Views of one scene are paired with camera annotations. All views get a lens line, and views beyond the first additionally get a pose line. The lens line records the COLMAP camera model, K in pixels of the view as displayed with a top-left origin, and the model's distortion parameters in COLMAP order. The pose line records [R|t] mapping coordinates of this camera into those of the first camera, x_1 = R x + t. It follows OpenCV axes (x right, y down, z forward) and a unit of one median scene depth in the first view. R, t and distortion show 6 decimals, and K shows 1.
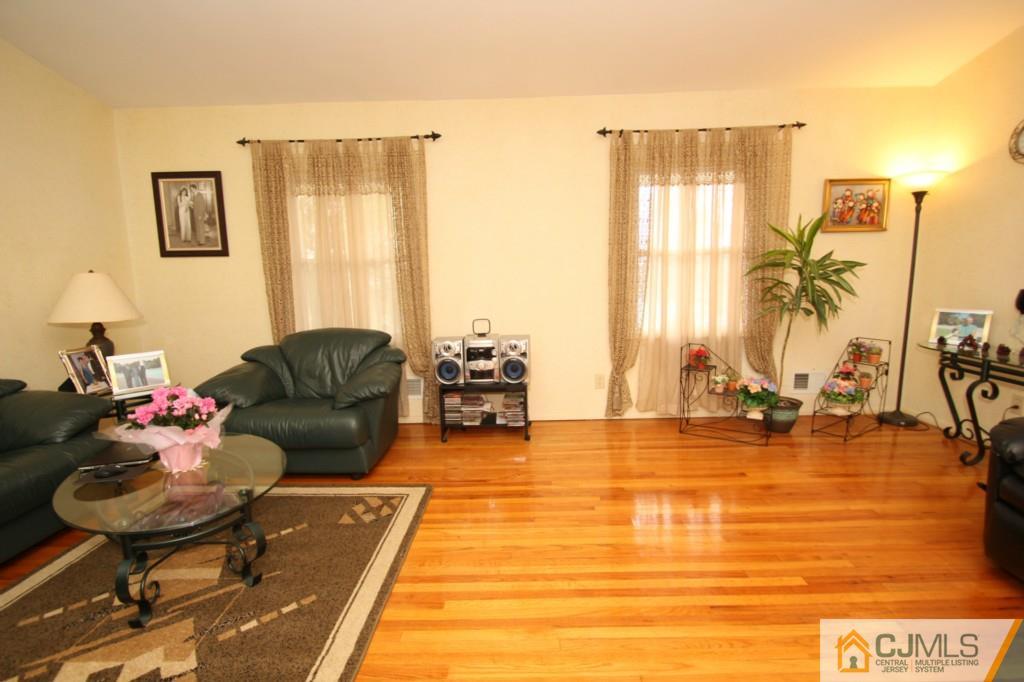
lens RADIAL K [[476.8, 0, 513.6], [0, 476.8, 343.3], [0, 0, 1]] dist [0.023007, -0.021604]
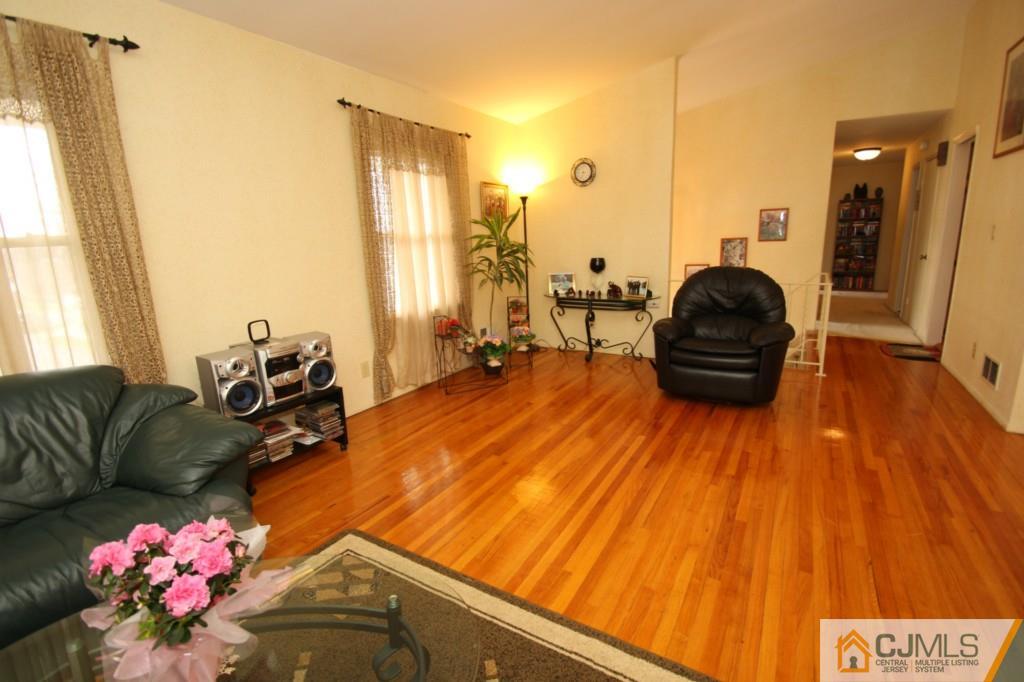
lens RADIAL K [[476.8, 0, 513.6], [0, 476.8, 343.3], [0, 0, 1]] dist [0.023007, -0.021604]
pose [[0.503578, -0.178718, 0.845263, -0.525269], [0.150977, 0.981520, 0.117581, -0.044391], [-0.850656, 0.068404, 0.521254, 0.272695]]
